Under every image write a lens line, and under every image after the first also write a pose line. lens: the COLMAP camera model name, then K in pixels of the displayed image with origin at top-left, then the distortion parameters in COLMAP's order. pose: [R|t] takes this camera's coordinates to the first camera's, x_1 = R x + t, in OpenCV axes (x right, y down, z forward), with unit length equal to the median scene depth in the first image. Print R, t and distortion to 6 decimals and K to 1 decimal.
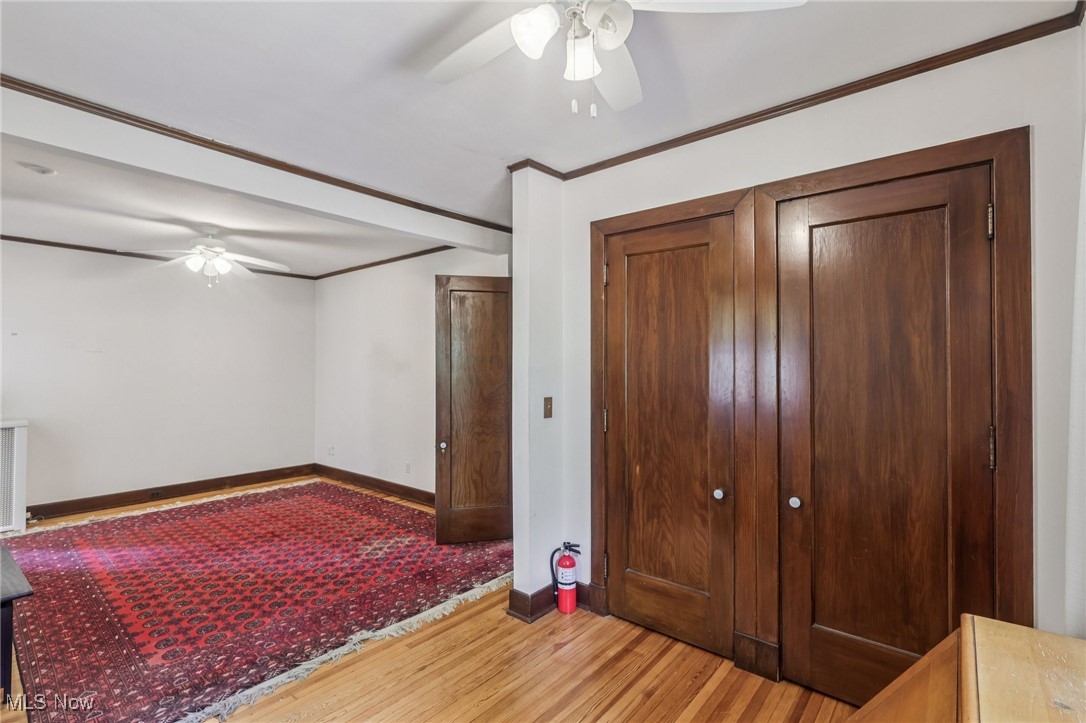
lens RADIAL K [[512.2, 0, 538.7], [0, 512.2, 359.9], [0, 0, 1]] dist [-0.014652, 0.000442]
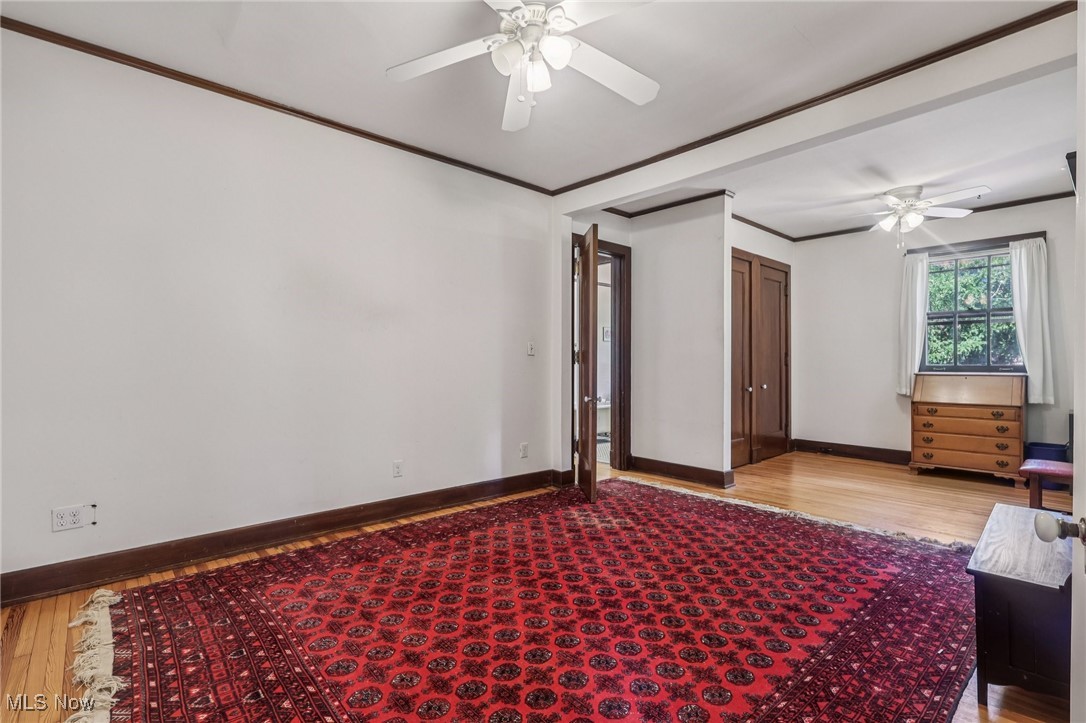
lens RADIAL K [[512.2, 0, 538.7], [0, 512.2, 359.9], [0, 0, 1]] dist [-0.014652, 0.000442]
pose [[0.135140, 0.007213, 0.990800, -1.279130], [-0.007249, 0.999954, -0.006291, 0.104523], [-0.990800, -0.006333, 0.135186, 1.059314]]
